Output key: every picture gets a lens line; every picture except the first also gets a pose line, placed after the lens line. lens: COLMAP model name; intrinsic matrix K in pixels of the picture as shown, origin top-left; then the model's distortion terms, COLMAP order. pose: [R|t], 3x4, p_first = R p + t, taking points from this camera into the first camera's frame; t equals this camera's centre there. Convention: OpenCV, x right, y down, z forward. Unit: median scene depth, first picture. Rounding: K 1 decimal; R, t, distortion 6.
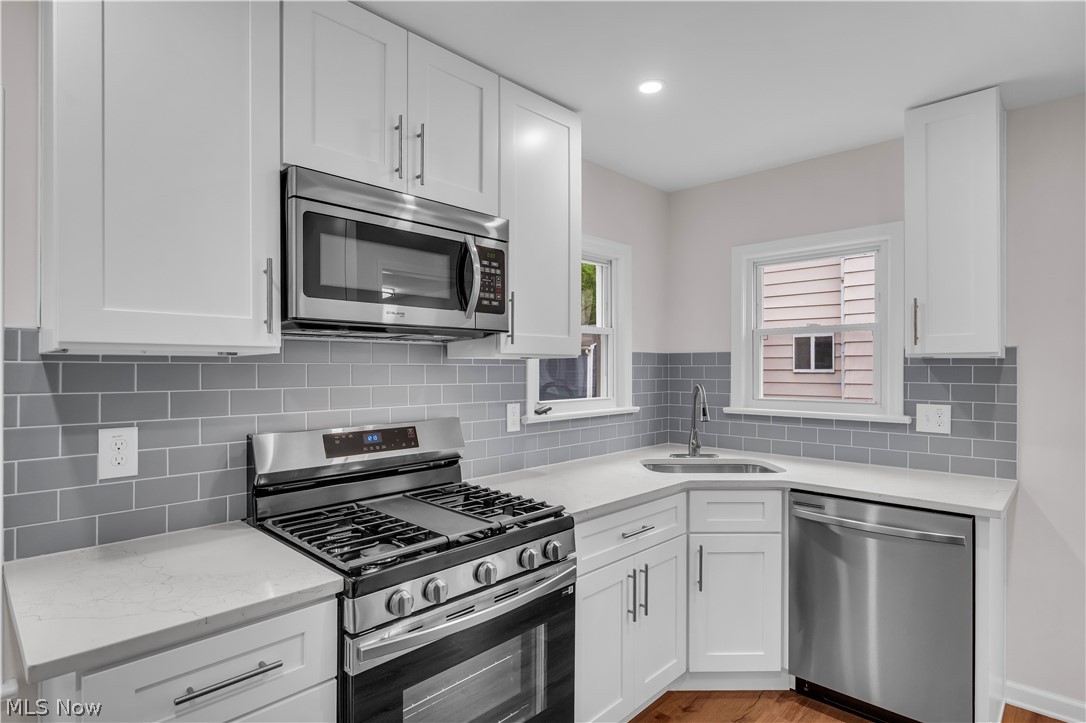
lens RADIAL K [[563.0, 0, 543.1], [0, 563.0, 362.8], [0, 0, 1]] dist [-0.001212, -0.002086]
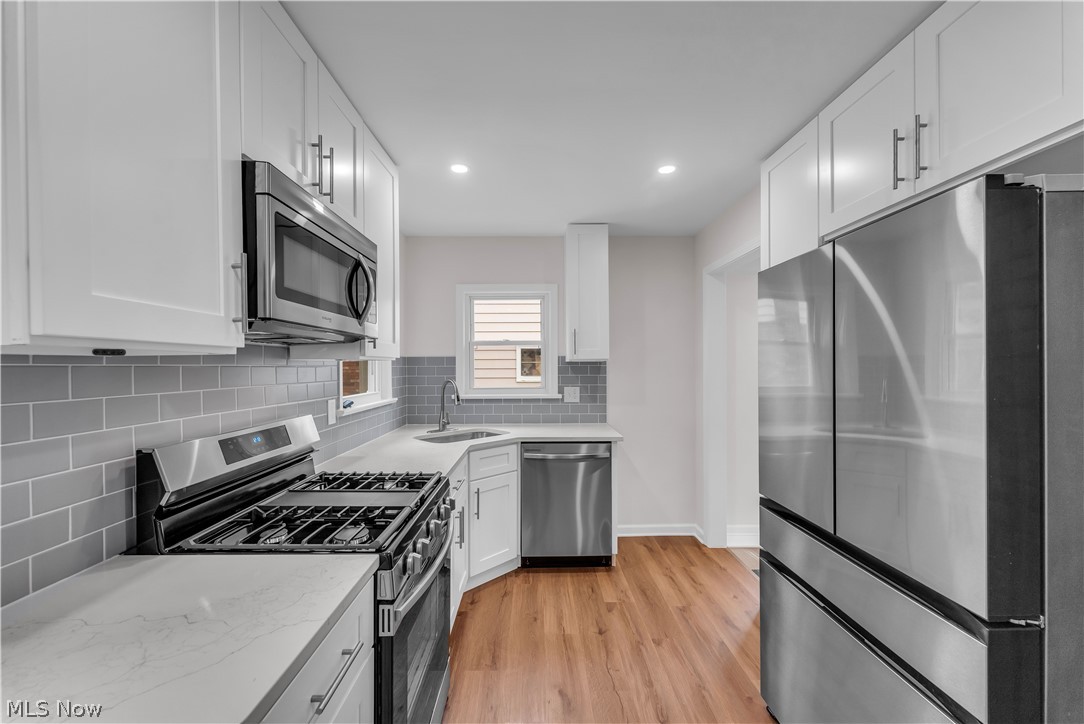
lens RADIAL K [[430.8, 0, 540.8], [0, 430.8, 365.9], [0, 0, 1]] dist [-0.000965, -0.000219]
pose [[0.710105, -0.002980, 0.704089, -0.390524], [0.000205, 0.999992, 0.004026, -0.000091], [-0.704095, -0.002715, 0.710100, 0.083940]]
